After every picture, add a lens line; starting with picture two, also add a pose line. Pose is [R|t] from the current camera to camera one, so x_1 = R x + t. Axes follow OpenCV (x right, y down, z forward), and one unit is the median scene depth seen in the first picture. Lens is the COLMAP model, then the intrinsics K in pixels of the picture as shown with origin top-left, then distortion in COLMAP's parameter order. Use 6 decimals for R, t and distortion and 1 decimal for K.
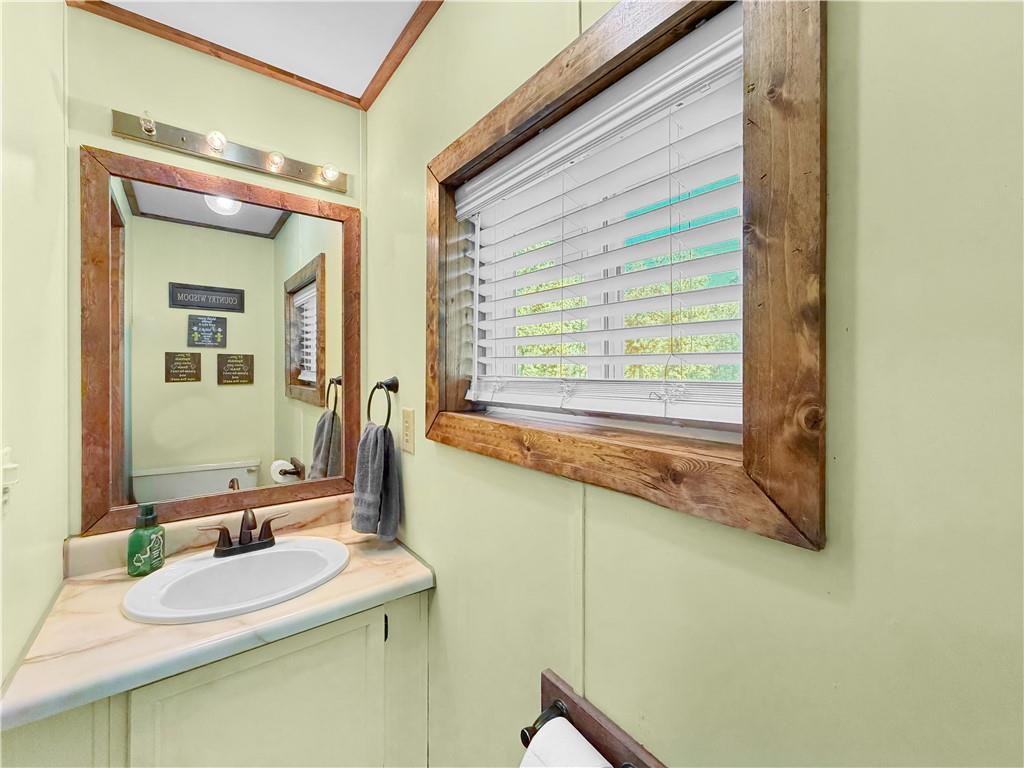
lens RADIAL K [[418.6, 0, 495.1], [0, 418.6, 377.2], [0, 0, 1]] dist [-0.000149, -0.000010]
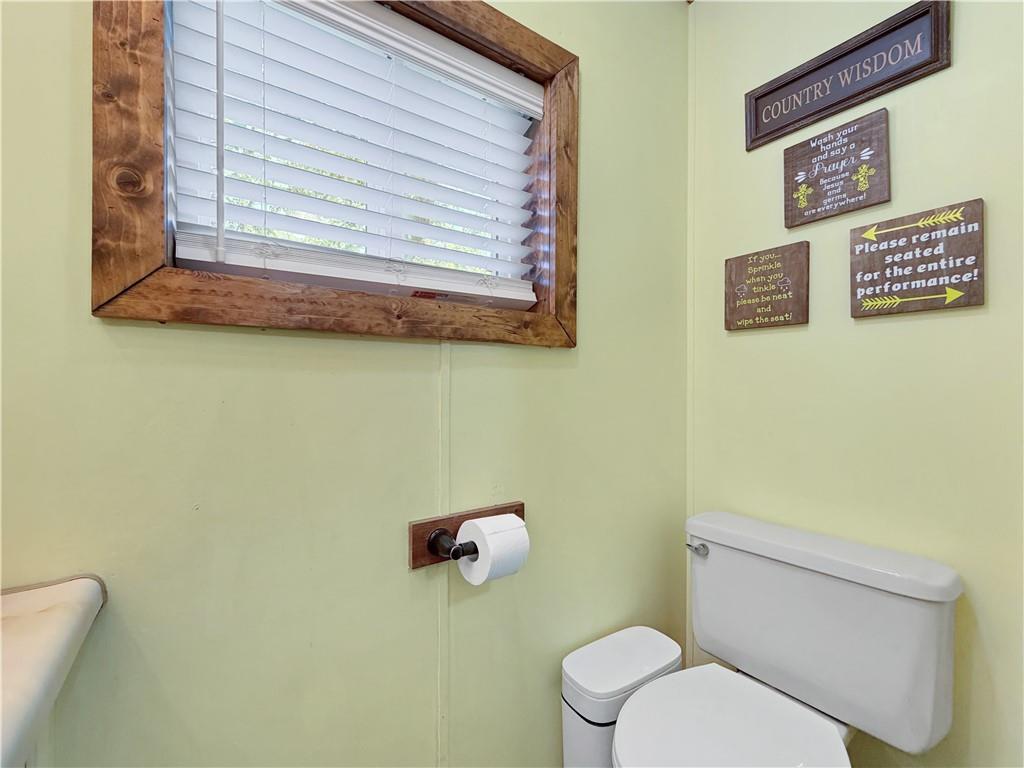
lens RADIAL K [[418.6, 0, 495.1], [0, 418.6, 377.2], [0, 0, 1]] dist [-0.000149, -0.000010]
pose [[0.063764, 0.000141, 0.997965, -1.227232], [-0.003706, 0.999993, 0.000096, 0.423502], [-0.997958, -0.003705, 0.063764, 0.939711]]
